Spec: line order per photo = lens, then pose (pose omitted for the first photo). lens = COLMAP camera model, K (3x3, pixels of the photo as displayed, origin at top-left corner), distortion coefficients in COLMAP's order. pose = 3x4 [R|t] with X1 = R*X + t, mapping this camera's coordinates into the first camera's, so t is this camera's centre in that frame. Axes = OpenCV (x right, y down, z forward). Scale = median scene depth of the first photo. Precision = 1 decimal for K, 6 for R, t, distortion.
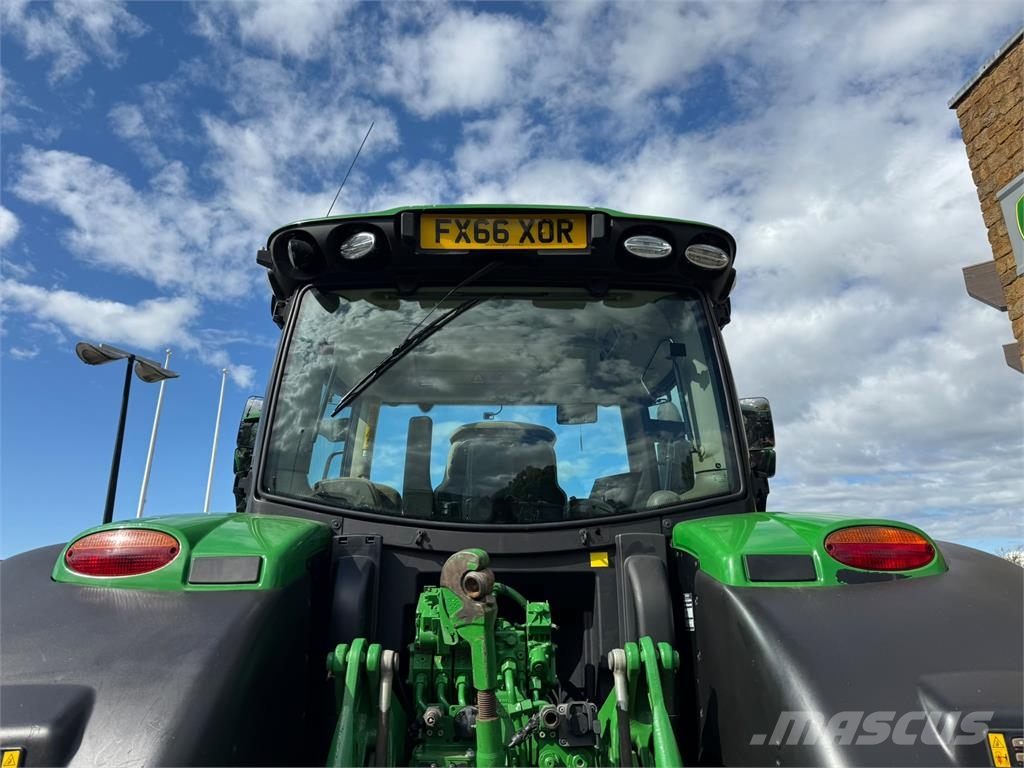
lens RADIAL K [[726.6, 0, 518.6], [0, 726.6, 386.8], [0, 0, 1]] dist [0.029517, -0.027057]
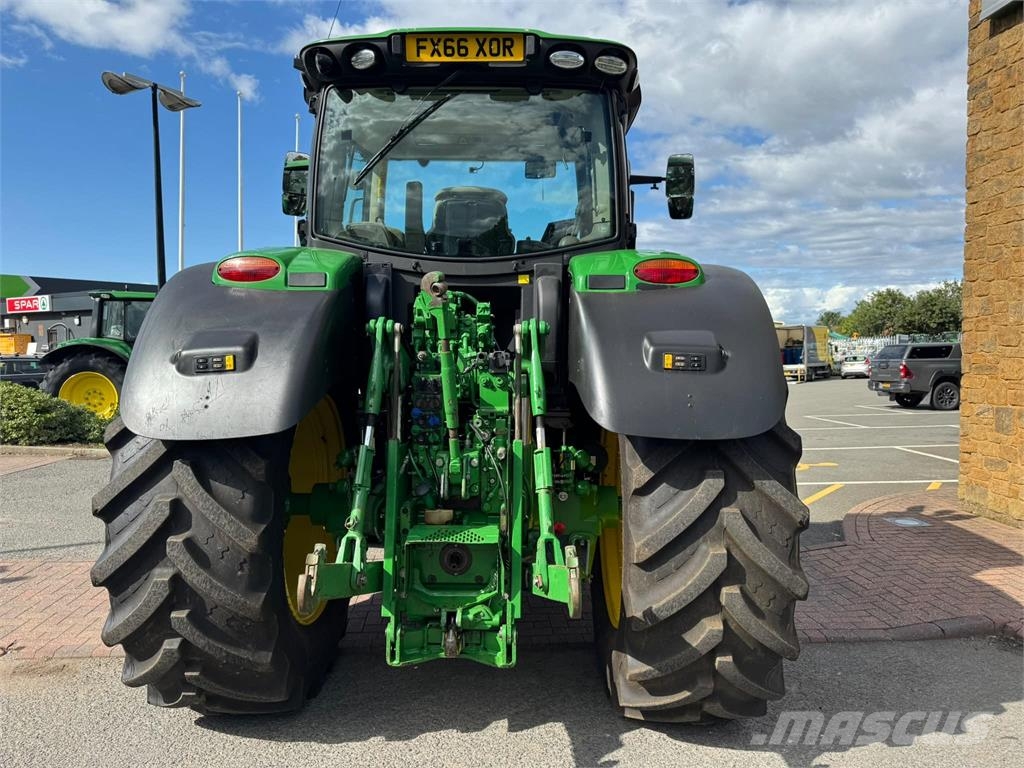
lens RADIAL K [[726.6, 0, 510.5], [0, 726.6, 397.3], [0, 0, 1]] dist [0.029517, -0.027057]
pose [[0.999209, 0.014711, -0.036934, 0.130339], [0.000322, 0.925991, 0.377545, -0.120851], [0.039754, -0.377259, 0.925254, -0.561964]]
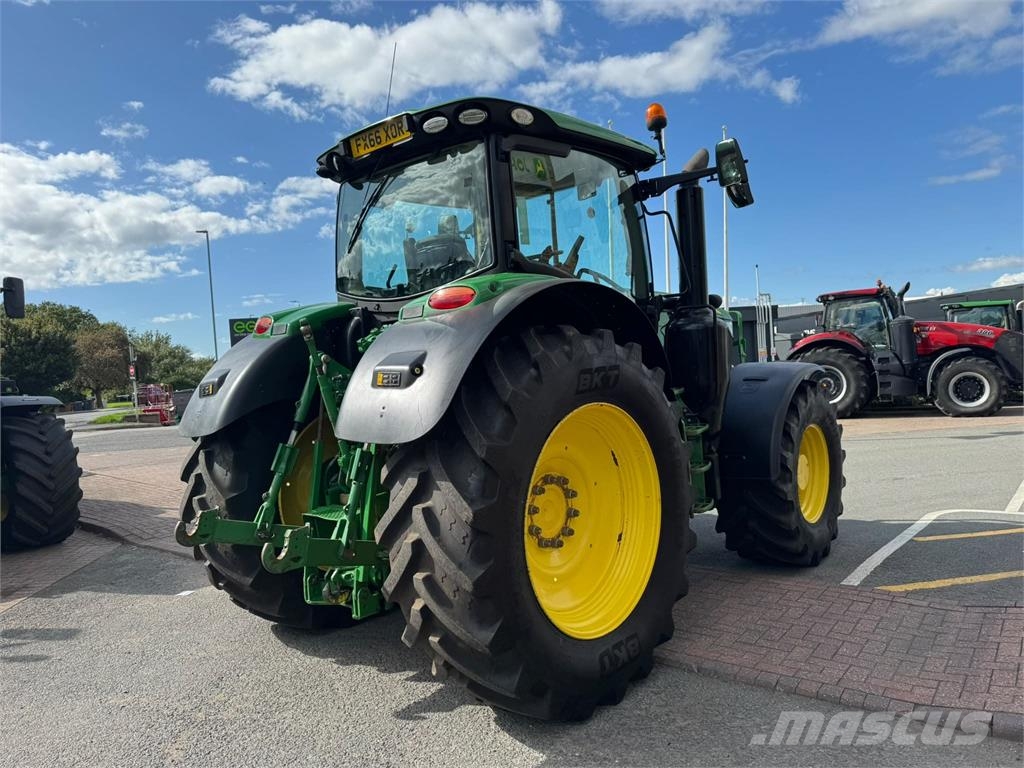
lens RADIAL K [[726.6, 0, 510.0], [0, 726.6, 387.2], [0, 0, 1]] dist [0.029517, -0.027057]
pose [[0.725647, -0.012100, -0.687960, 1.467703], [0.263330, 0.928609, 0.261423, -0.023486], [0.635683, -0.370861, 0.677029, -0.258337]]
